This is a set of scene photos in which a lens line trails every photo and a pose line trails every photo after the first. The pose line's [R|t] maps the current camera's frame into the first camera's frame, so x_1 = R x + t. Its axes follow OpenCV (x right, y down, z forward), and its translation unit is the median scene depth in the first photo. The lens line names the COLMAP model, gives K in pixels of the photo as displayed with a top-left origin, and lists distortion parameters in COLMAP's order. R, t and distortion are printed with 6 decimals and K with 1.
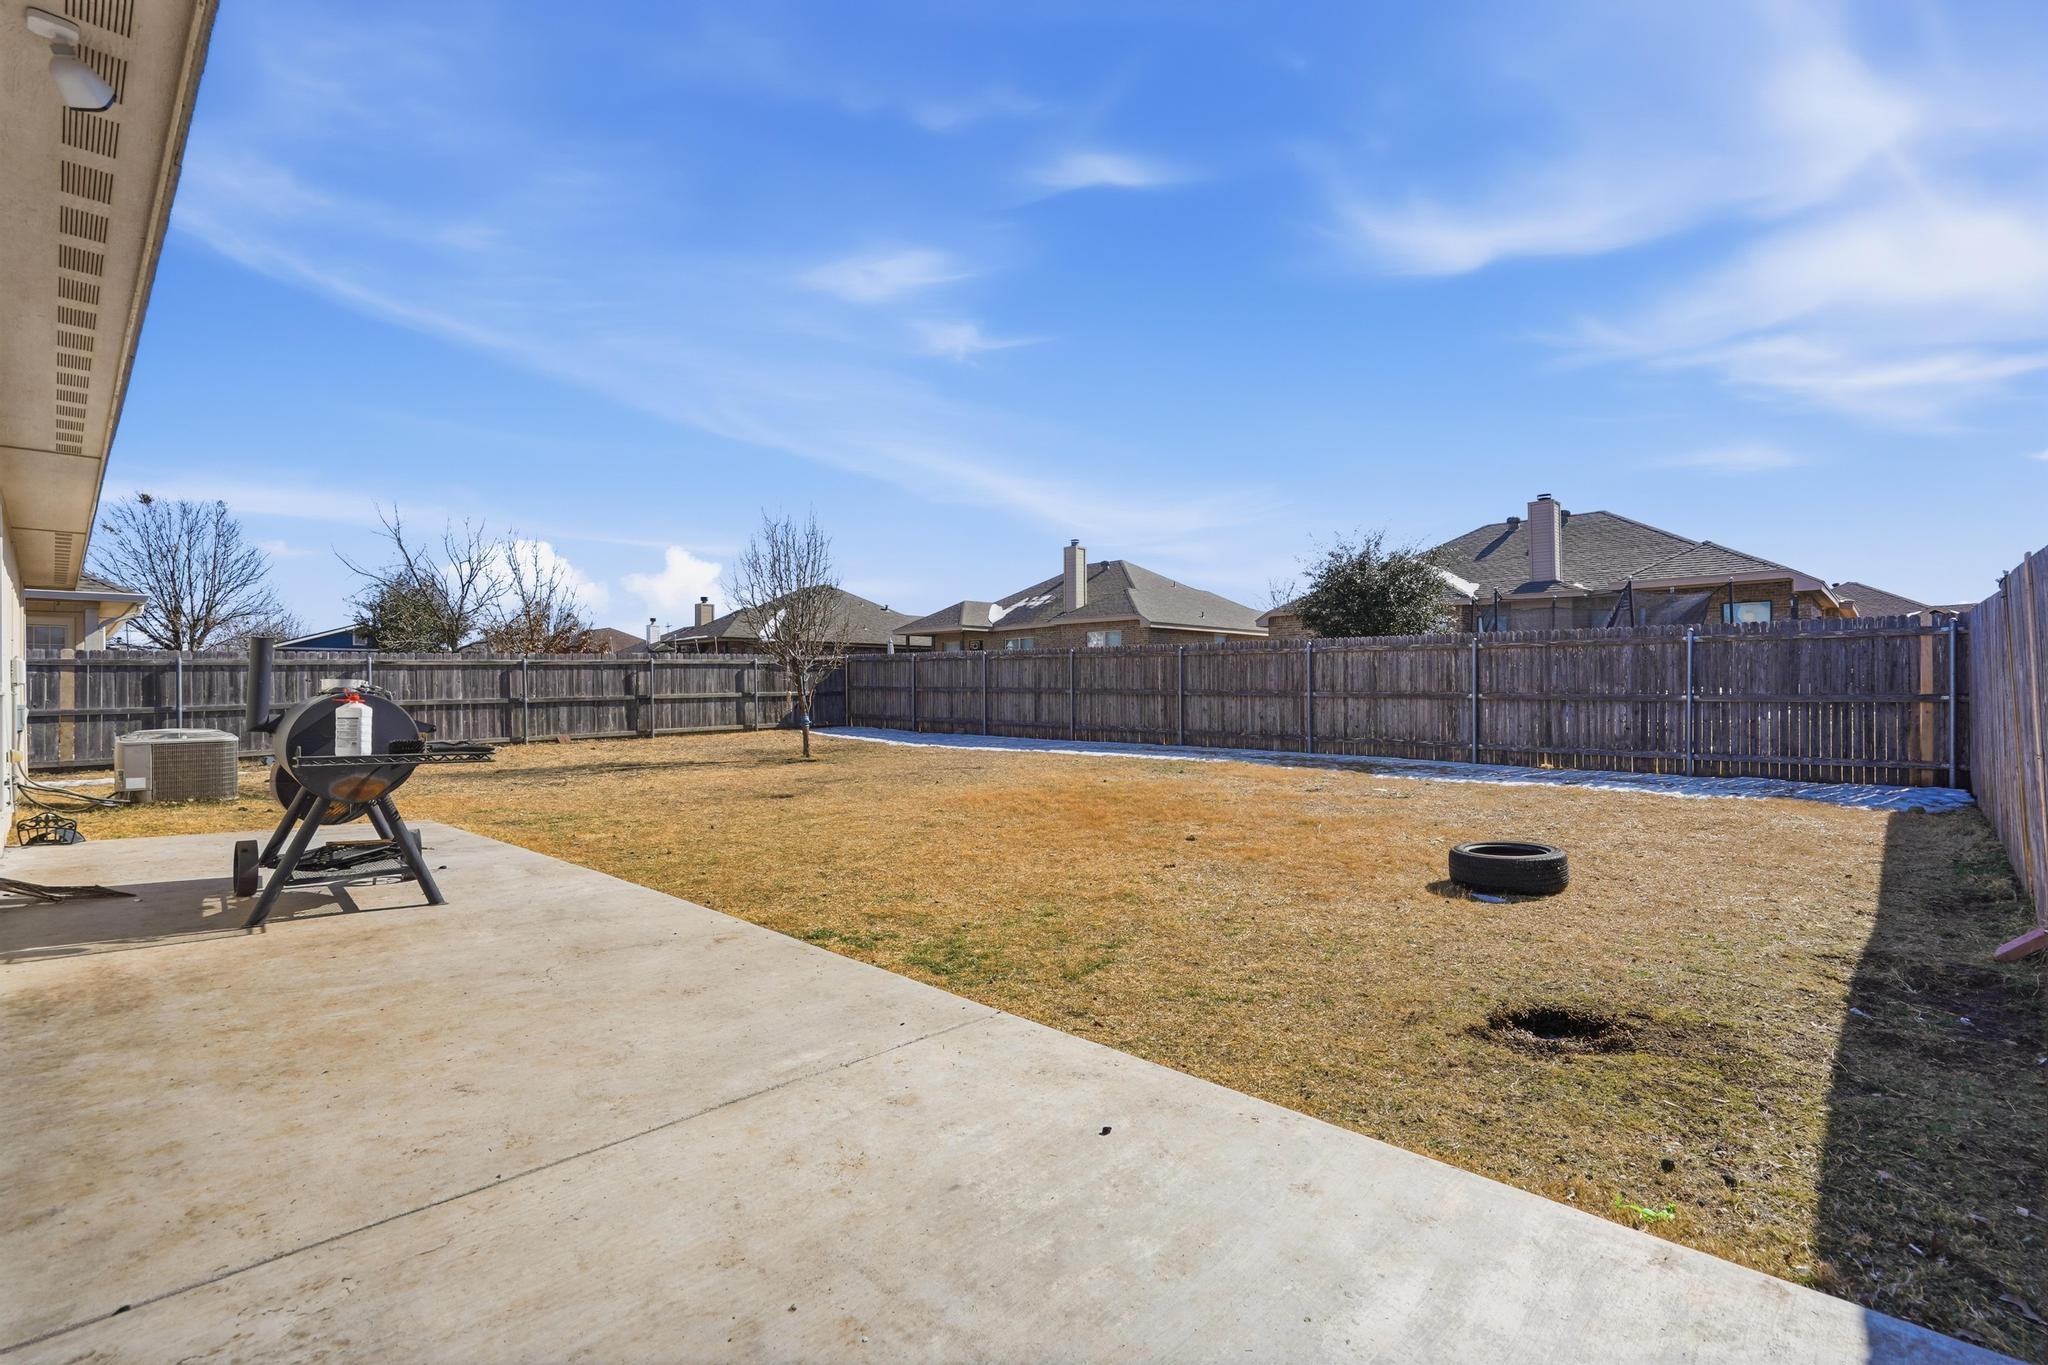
lens RADIAL K [[930.6, 0, 1024.0], [0, 930.6, 682.5], [0, 0, 1]] dist [0.000234, -0.000099]
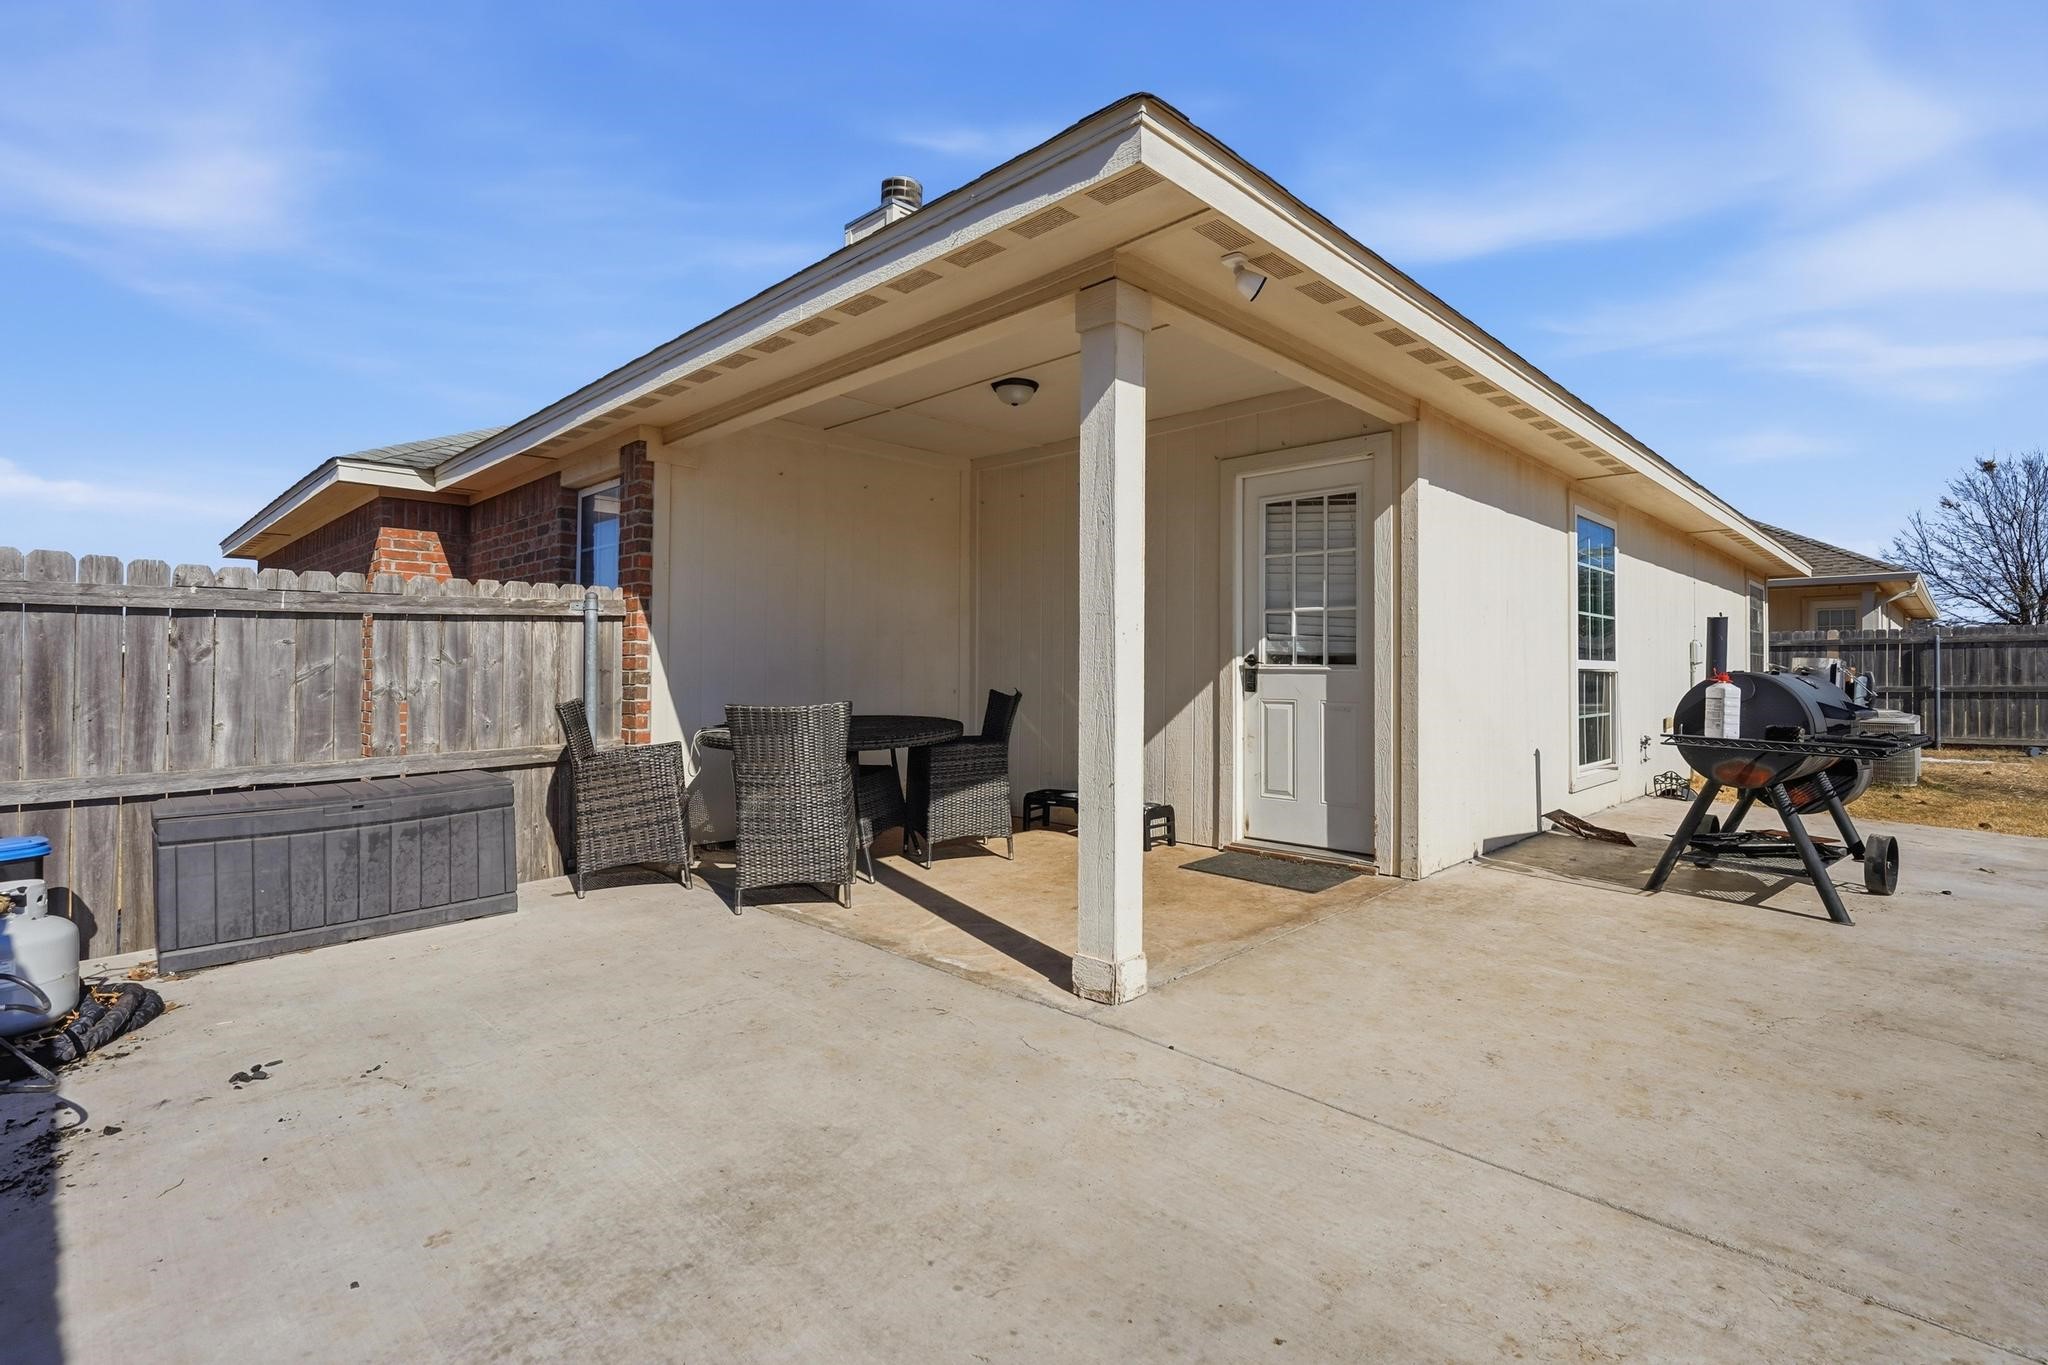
lens RADIAL K [[950.7, 0, 1020.0], [0, 950.7, 656.2], [0, 0, 1]] dist [-0.002854, -0.000555]
pose [[-0.006687, -0.004524, -0.999967, 0.240079], [-0.000063, 0.999990, -0.004524, -0.000996], [0.999978, 0.000033, -0.006687, 0.257737]]
